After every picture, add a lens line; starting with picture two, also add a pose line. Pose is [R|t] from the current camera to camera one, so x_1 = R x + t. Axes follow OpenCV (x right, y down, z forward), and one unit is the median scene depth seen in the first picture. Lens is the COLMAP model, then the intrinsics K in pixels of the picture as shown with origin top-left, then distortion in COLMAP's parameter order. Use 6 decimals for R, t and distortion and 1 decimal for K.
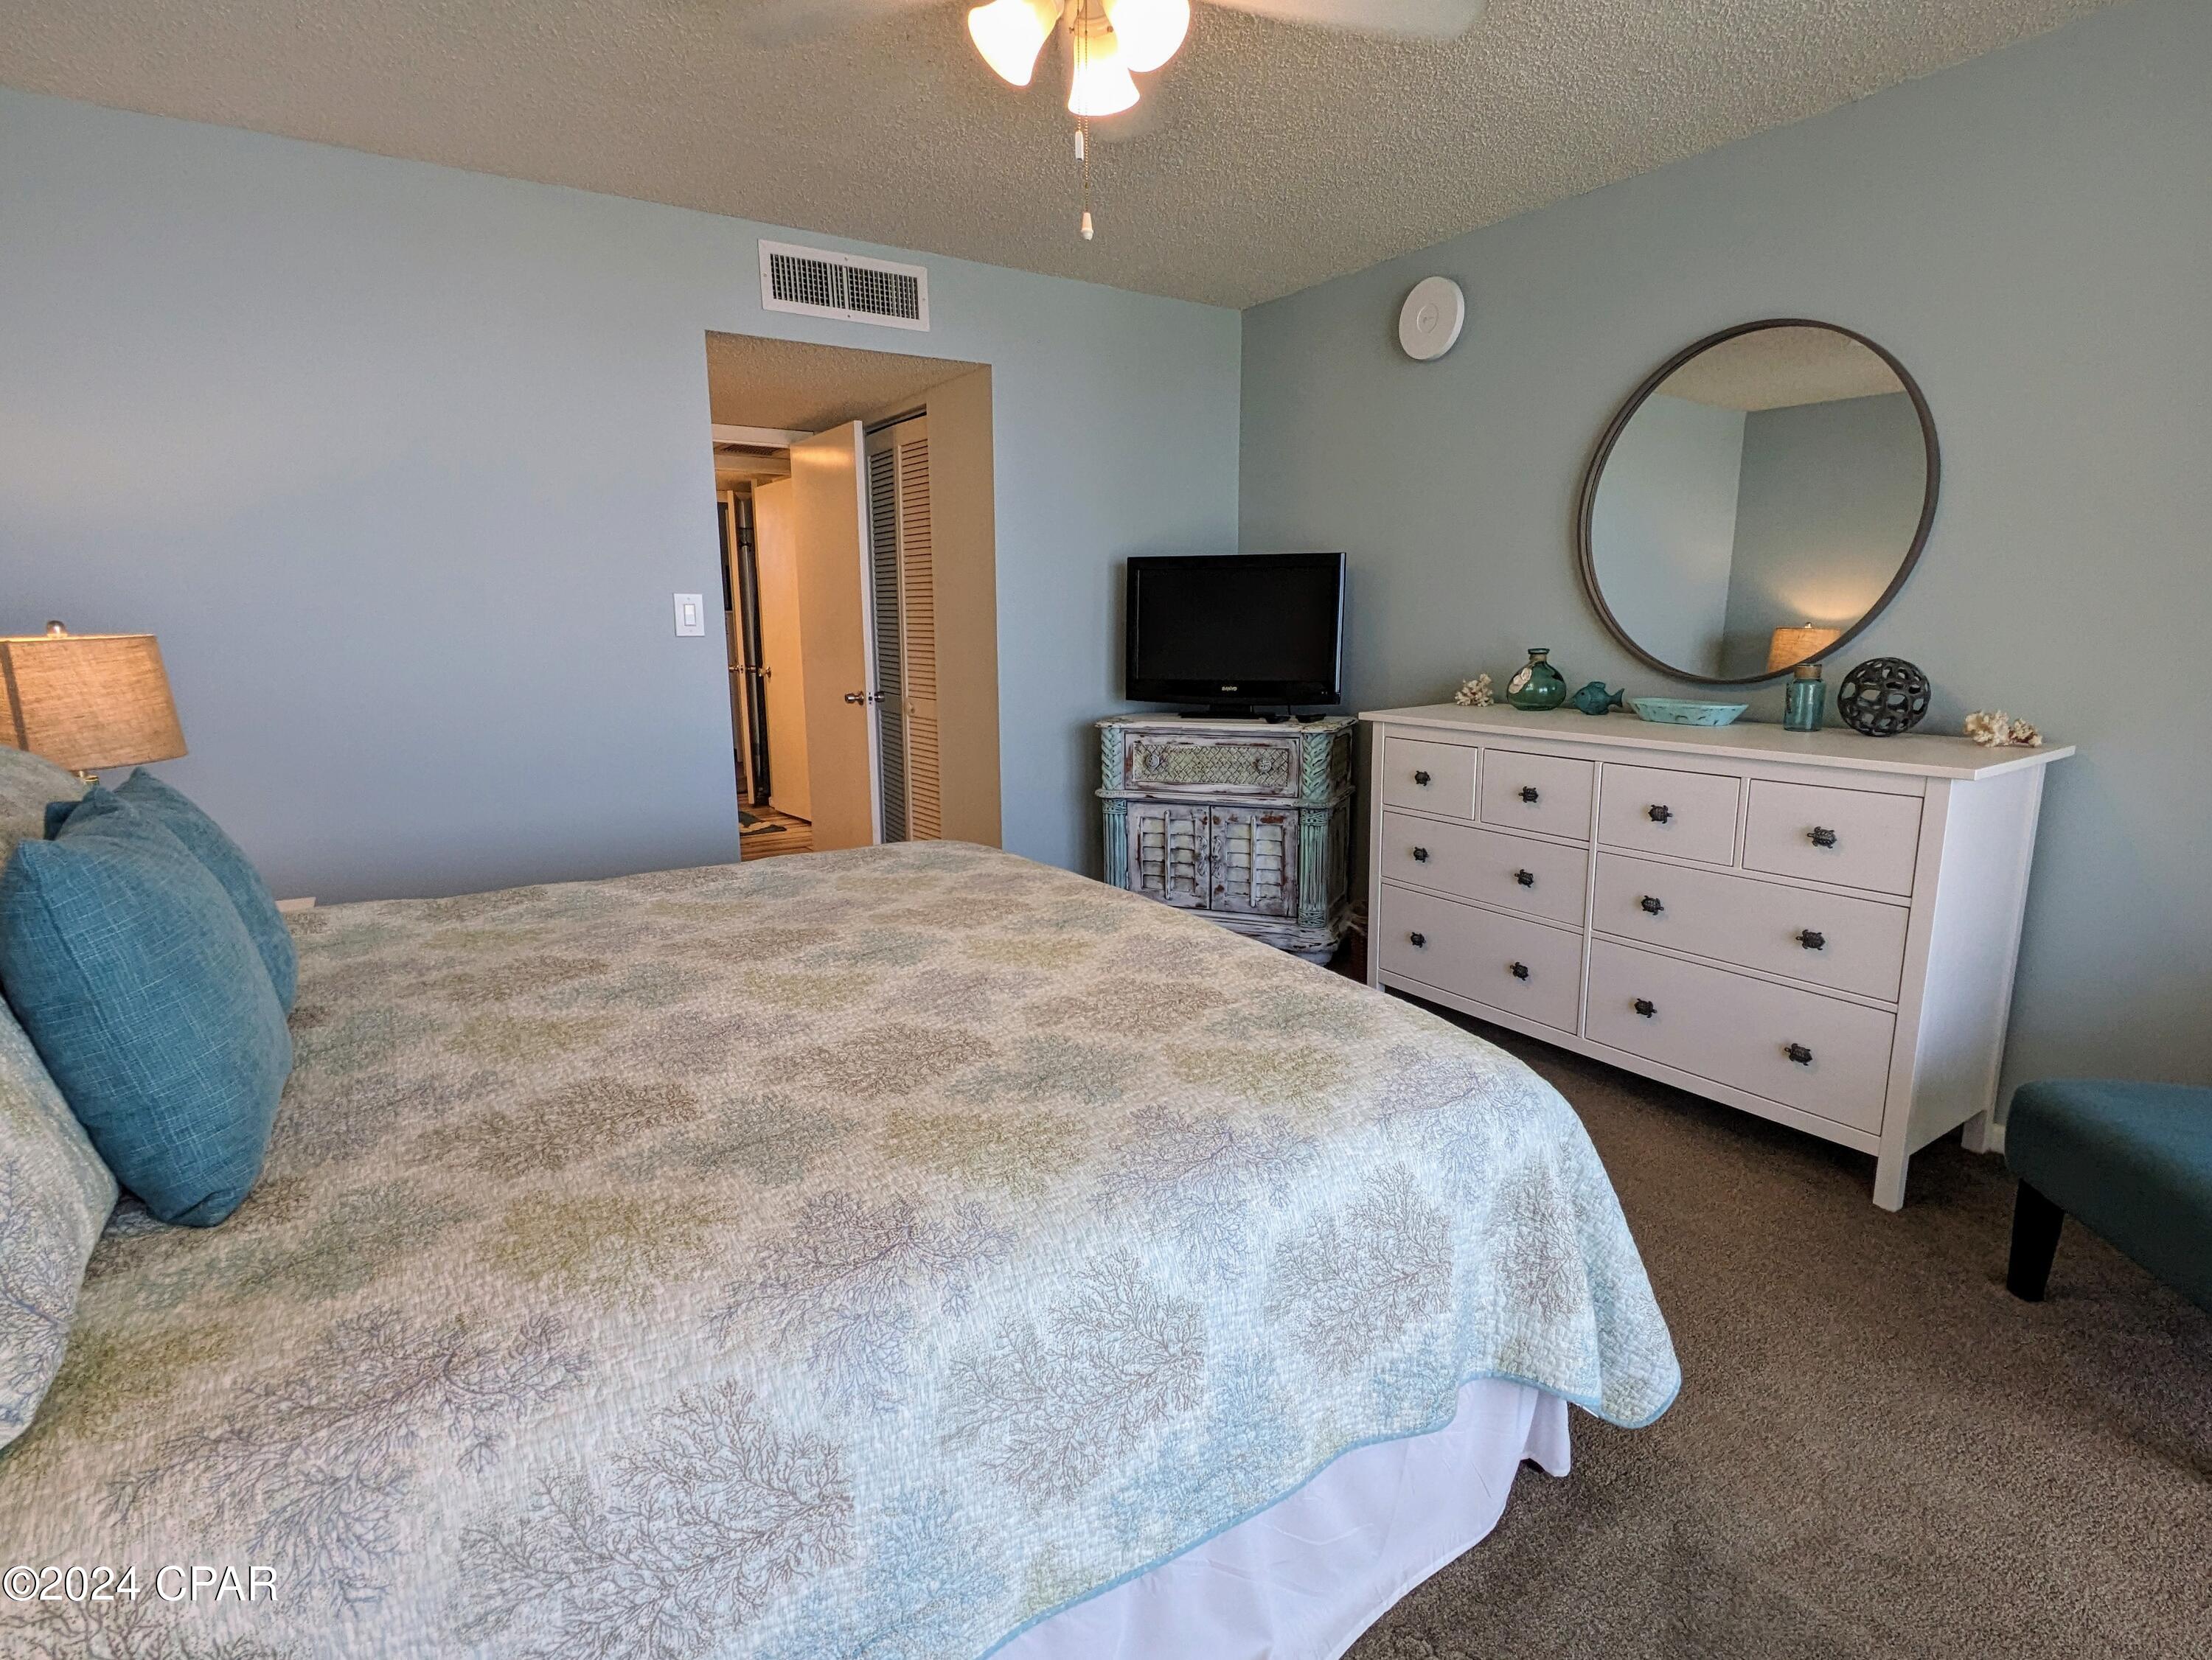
lens RADIAL K [[1133.6, 0, 1112.4], [0, 1133.6, 849.4], [0, 0, 1]] dist [-0.008728, 0.003722]
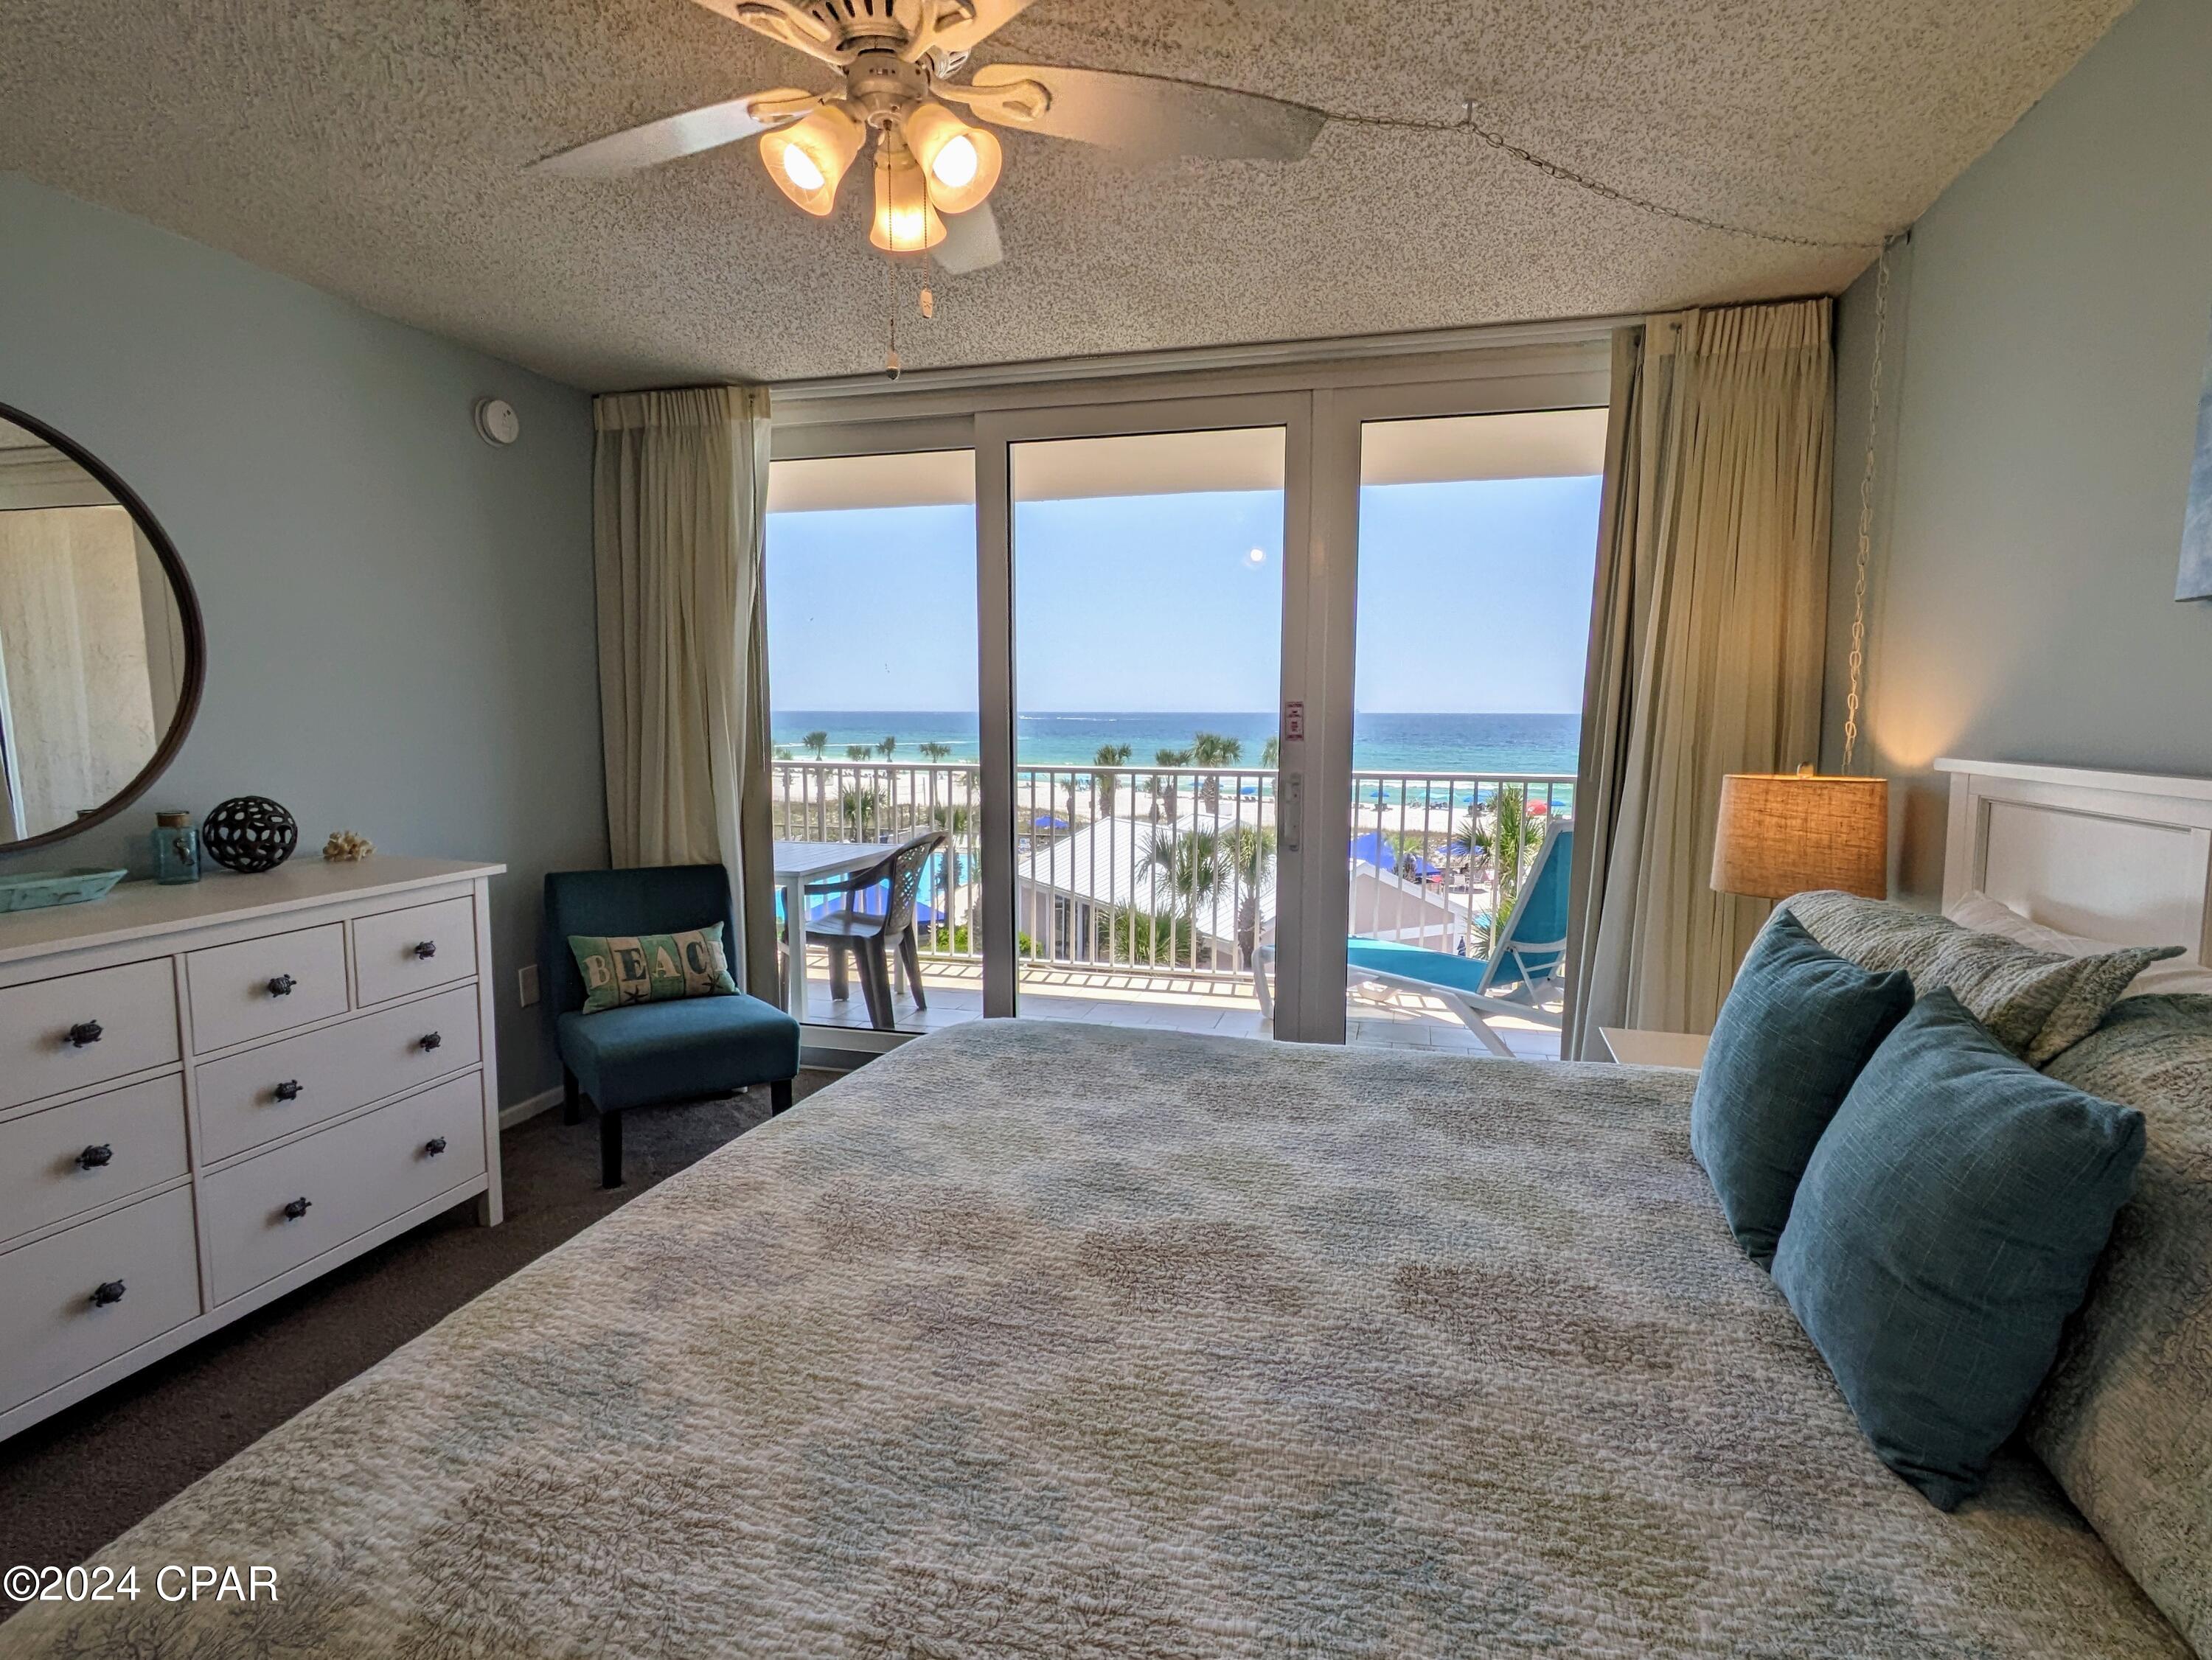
lens RADIAL K [[1133.6, 0, 1112.4], [0, 1133.6, 849.4], [0, 0, 1]] dist [-0.008728, 0.003722]
pose [[-0.665211, -0.088768, 0.741360, -0.770557], [0.150647, 0.956532, 0.249705, -0.336658], [-0.731300, 0.277790, -0.622923, 1.389356]]
